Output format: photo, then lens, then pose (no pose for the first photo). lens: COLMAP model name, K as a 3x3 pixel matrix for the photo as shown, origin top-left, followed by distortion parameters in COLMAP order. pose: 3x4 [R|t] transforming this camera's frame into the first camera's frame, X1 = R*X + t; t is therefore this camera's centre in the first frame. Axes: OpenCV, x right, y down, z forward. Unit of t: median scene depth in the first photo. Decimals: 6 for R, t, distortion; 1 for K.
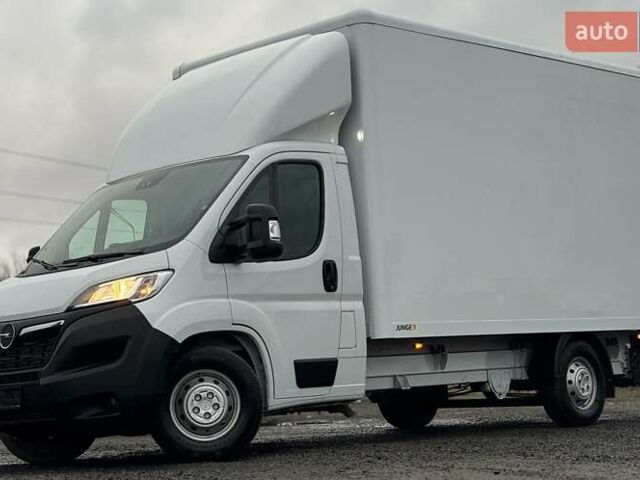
lens RADIAL K [[1364.7, 0, 342.3], [0, 1364.7, 220.8], [0, 0, 1]] dist [0.090668, 0.000000]
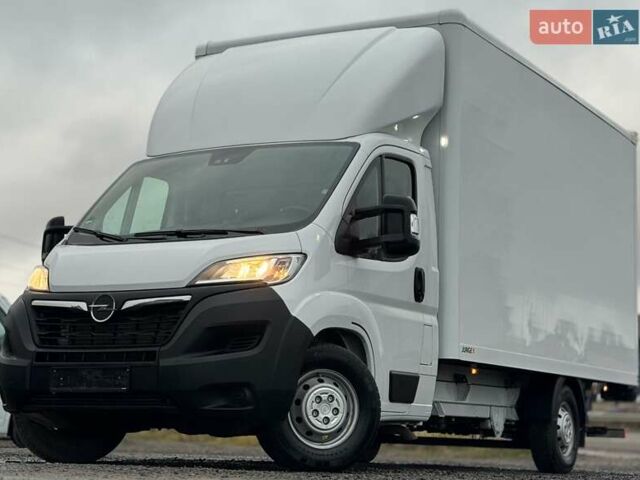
lens RADIAL K [[1364.7, 0, 322.8], [0, 1364.7, 241.1], [0, 0, 1]] dist [0.090668, 0.000000]
pose [[0.961332, 0.122964, 0.246414, -0.311521], [-0.115660, 0.992316, -0.043958, 0.060687], [-0.249926, 0.013758, 0.968167, 0.122409]]
